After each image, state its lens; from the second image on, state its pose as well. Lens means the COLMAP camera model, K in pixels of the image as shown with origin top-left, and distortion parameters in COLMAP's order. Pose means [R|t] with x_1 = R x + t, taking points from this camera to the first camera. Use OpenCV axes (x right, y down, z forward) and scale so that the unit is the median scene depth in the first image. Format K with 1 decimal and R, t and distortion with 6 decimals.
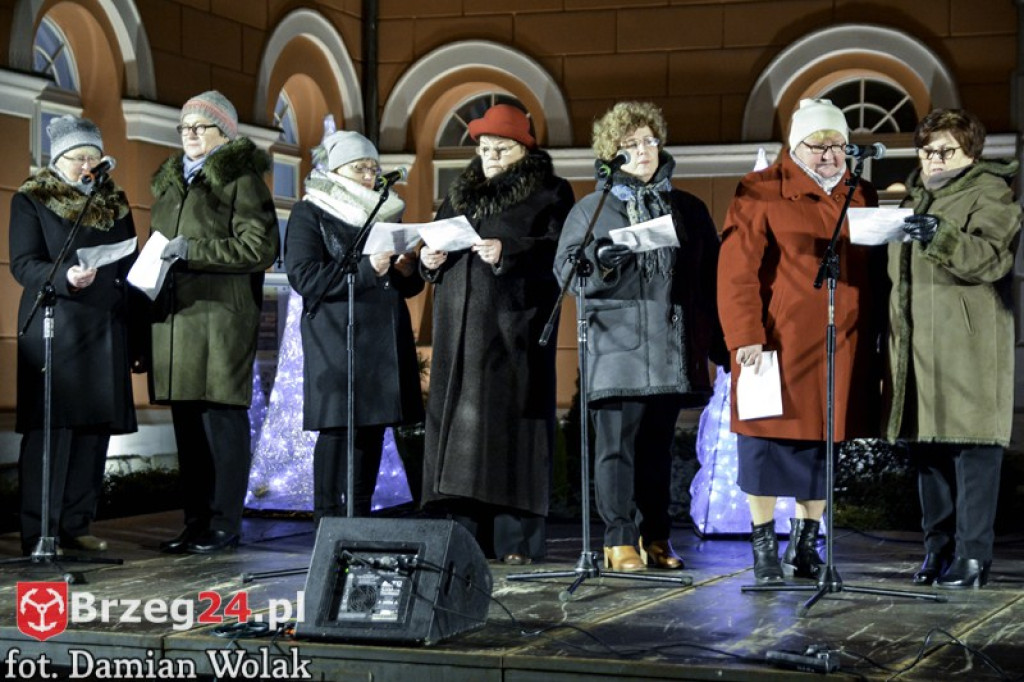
lens RADIAL K [[2256.5, 0, 531.5], [0, 2256.5, 343.1], [0, 0, 1]] dist [0.226303, -0.055519]
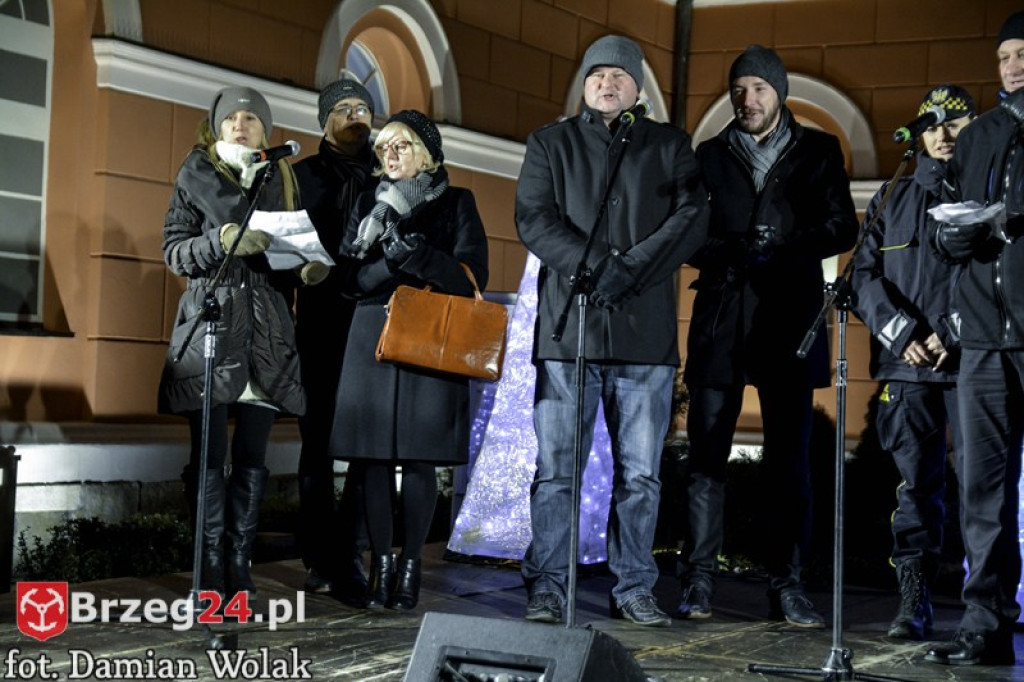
lens RADIAL K [[1988.3, 0, 492.0], [0, 1988.3, 366.0], [0, 0, 1]] dist [0.165631, 0.060374]
pose [[0.982971, 0.038251, -0.179733, 0.029012], [-0.037860, 0.999267, 0.005609, -0.006486], [0.179816, 0.001291, 0.983699, 0.220054]]
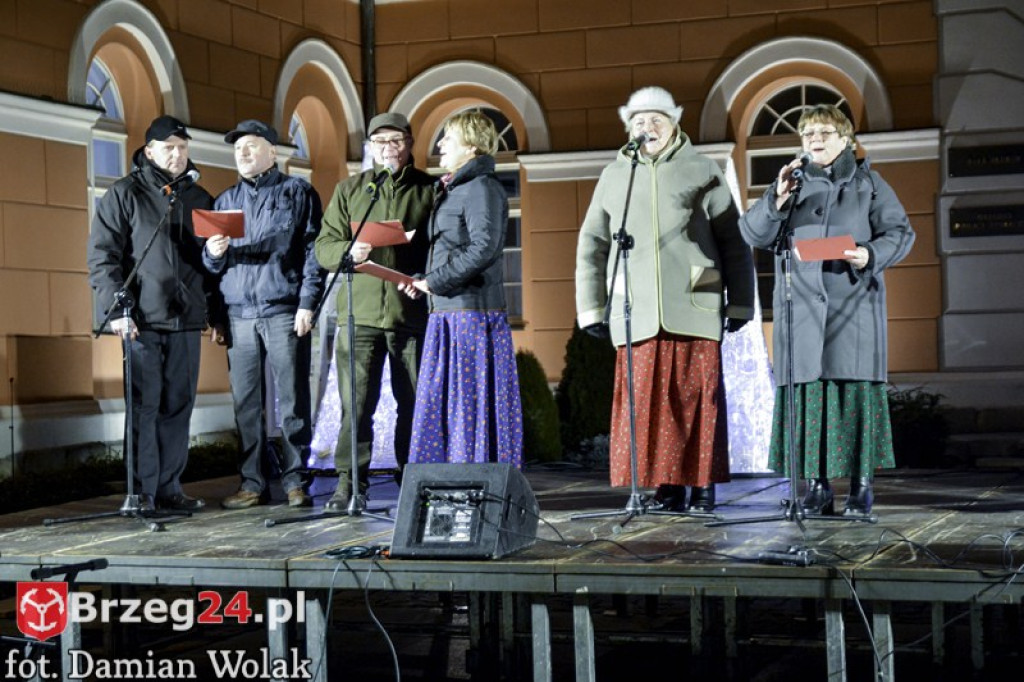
lens RADIAL K [[2083.8, 0, 510.0], [0, 2083.8, 359.4], [0, 0, 1]] dist [0.157782, 0.259487]
pose [[0.999414, -0.033926, 0.004482, -0.023624], [0.033854, 0.999308, 0.015381, 0.001124], [-0.005000, -0.015220, 0.999872, -0.114127]]
